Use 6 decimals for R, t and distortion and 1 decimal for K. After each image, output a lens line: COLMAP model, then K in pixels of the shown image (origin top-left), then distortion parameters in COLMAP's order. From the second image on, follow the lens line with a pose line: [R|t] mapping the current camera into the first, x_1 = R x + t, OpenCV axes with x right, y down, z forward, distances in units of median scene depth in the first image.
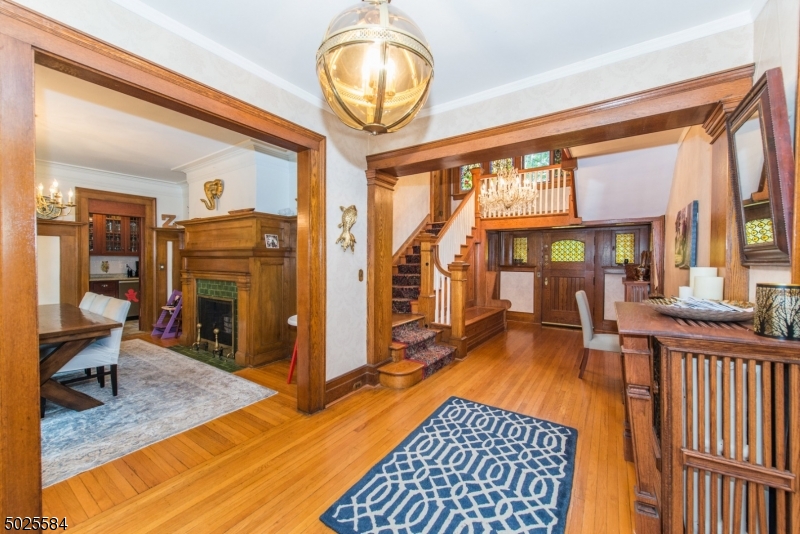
lens RADIAL K [[308.5, 0, 400.7], [0, 308.5, 263.6], [0, 0, 1]] dist [0.000516, -0.000073]
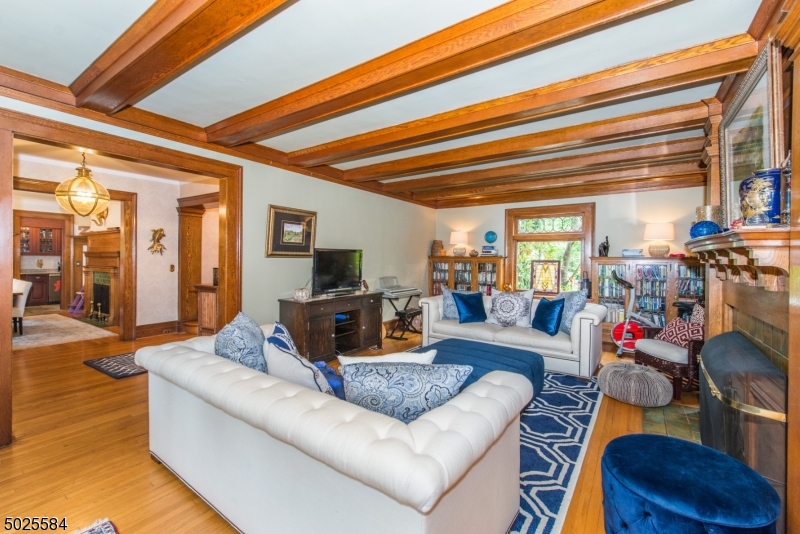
lens RADIAL K [[321.3, 0, 405.5], [0, 321.3, 262.6], [0, 0, 1]] dist [0.000761, 0.000156]
pose [[0.999643, 0.003875, 0.026433, 0.815669], [-0.003793, 0.999988, -0.003161, 0.005541], [-0.026445, 0.003060, 0.999646, -0.600401]]
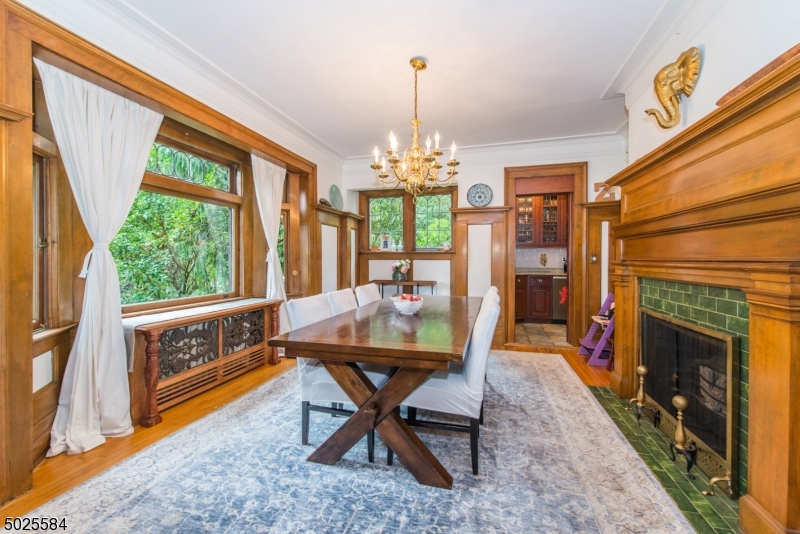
lens RADIAL K [[321.3, 0, 405.5], [0, 321.3, 262.6], [0, 0, 1]] dist [0.000761, 0.000156]
pose [[0.313667, 0.005036, -0.949520, -0.265944], [-0.008839, 0.999958, 0.002384, 0.026893], [0.949492, 0.007645, 0.313698, 0.449676]]
